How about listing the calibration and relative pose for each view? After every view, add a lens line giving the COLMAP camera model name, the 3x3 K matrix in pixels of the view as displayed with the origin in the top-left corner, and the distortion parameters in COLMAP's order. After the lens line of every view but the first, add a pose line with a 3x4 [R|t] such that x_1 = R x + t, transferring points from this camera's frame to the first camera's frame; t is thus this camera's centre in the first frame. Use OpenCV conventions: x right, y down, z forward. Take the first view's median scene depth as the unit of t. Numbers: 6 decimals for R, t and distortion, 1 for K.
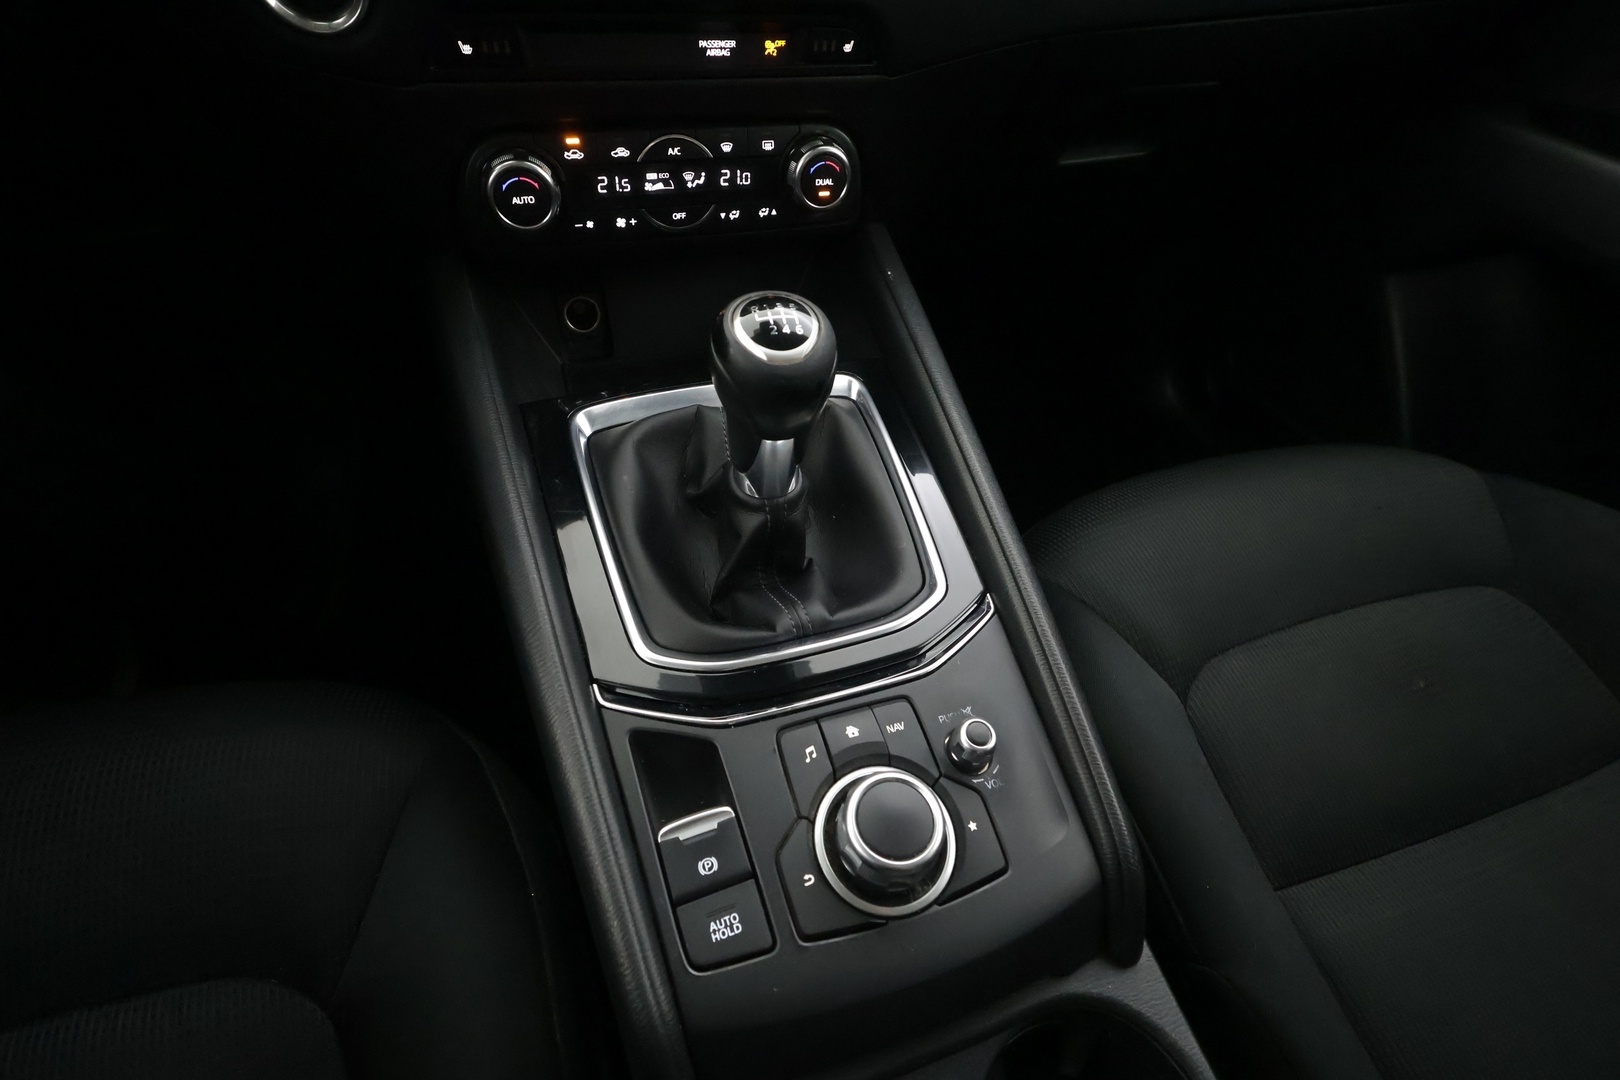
lens RADIAL K [[746.7, 0, 810.0], [0, 746.7, 540.0], [0, 0, 1]] dist [0.000102, 0.000392]
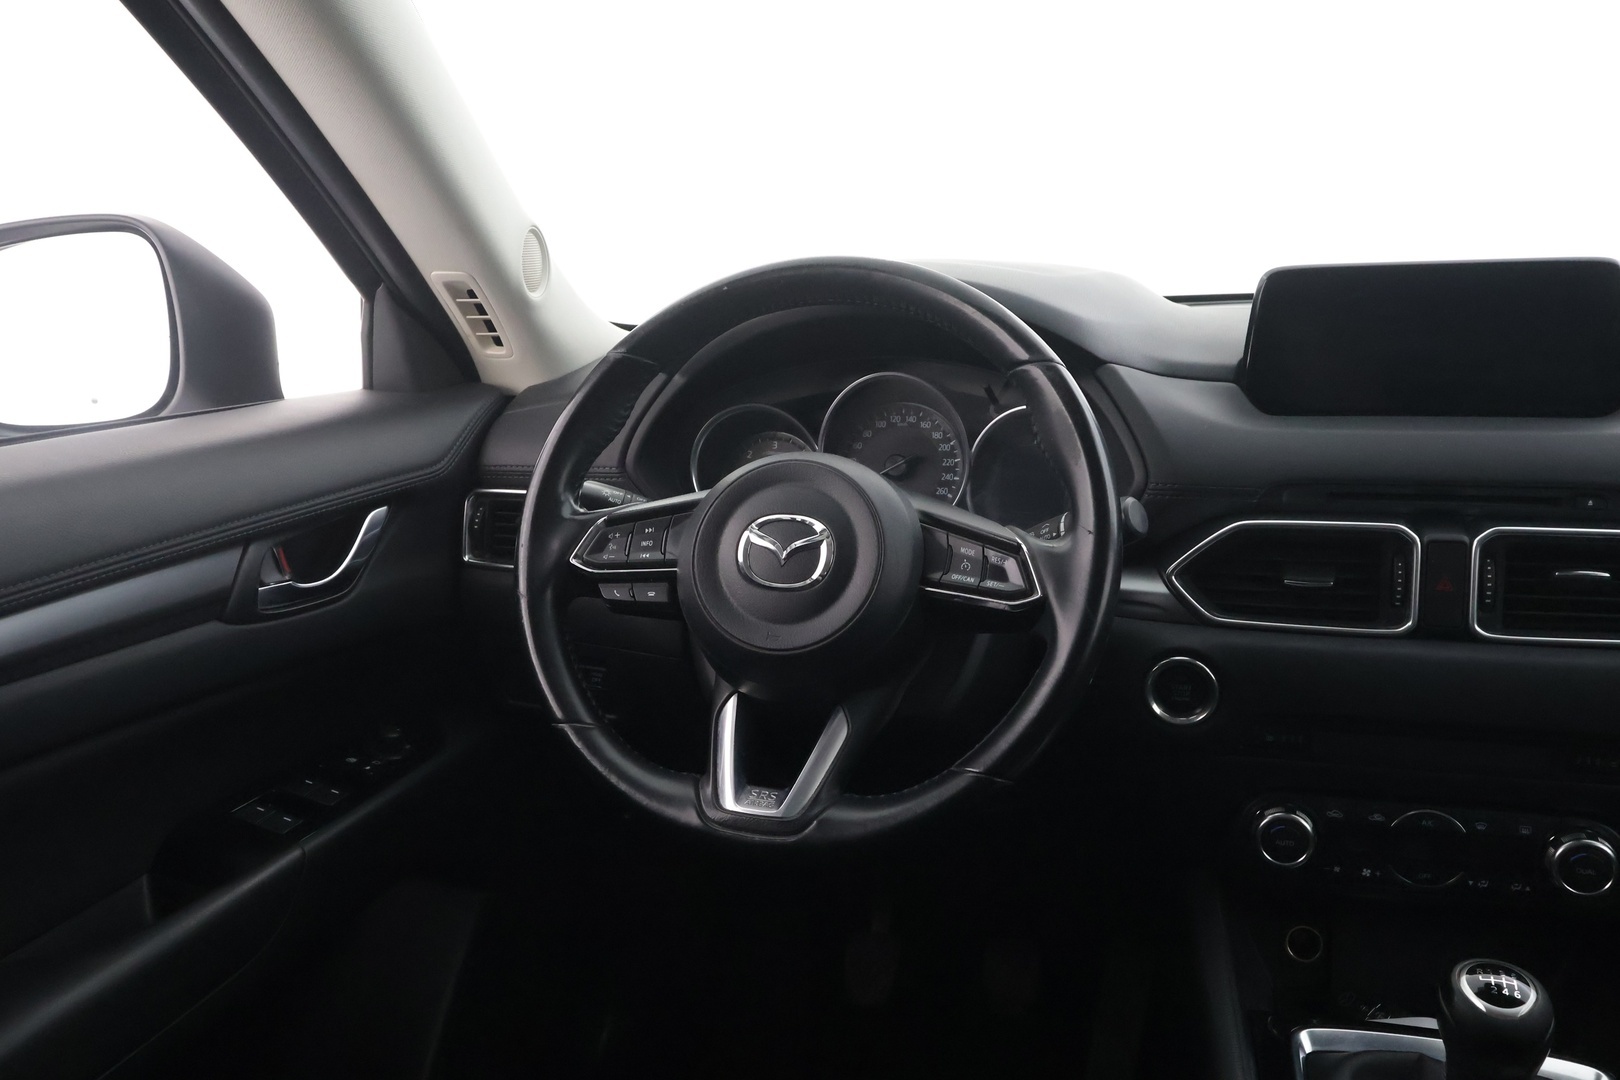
lens RADIAL K [[1263.5, 0, 810.0], [0, 1263.5, 540.0], [0, 0, 1]] dist [0.000827, 0.003675]
pose [[0.813457, 0.031469, -0.580773, 0.161908], [-0.353319, 0.819916, -0.450447, 0.333523], [0.462010, 0.571618, 0.678086, -1.015769]]
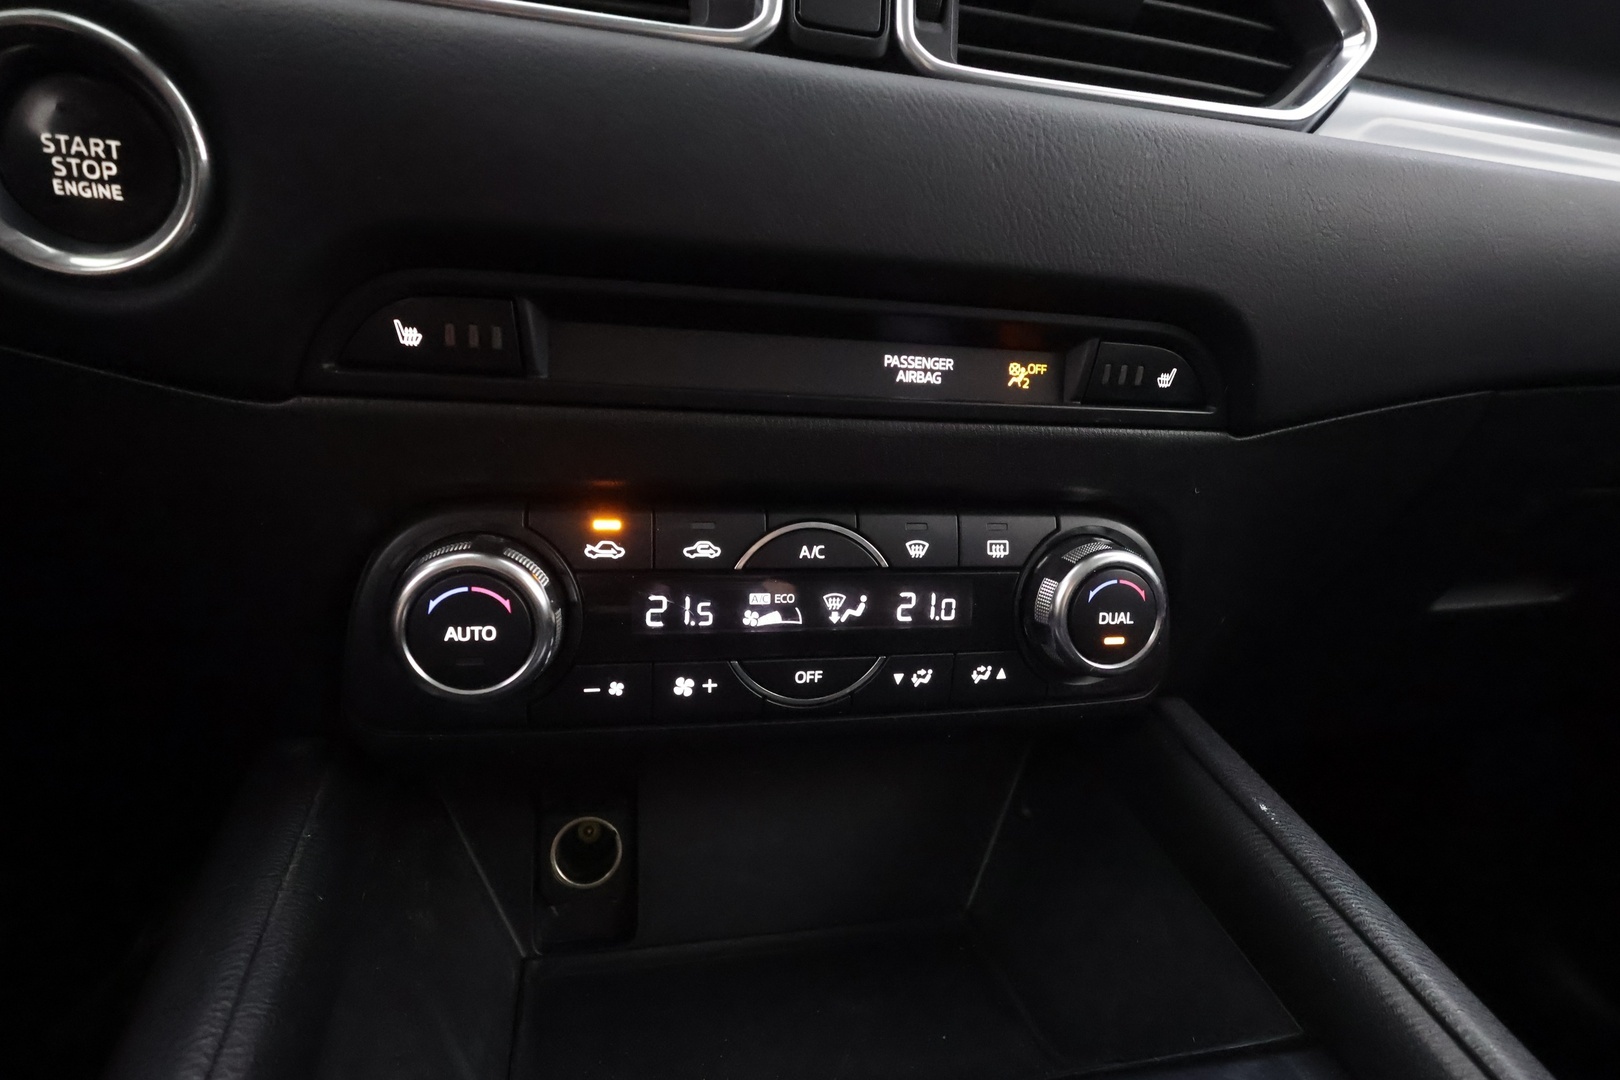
lens RADIAL K [[801.3, 0, 810.0], [0, 801.3, 540.0], [0, 0, 1]] dist [-0.000989, 0.000007]
pose [[0.995857, 0.009057, -0.090481, -0.143107], [-0.057573, 0.832994, -0.550279, -0.253469], [0.070386, 0.553208, 0.830064, 0.592849]]
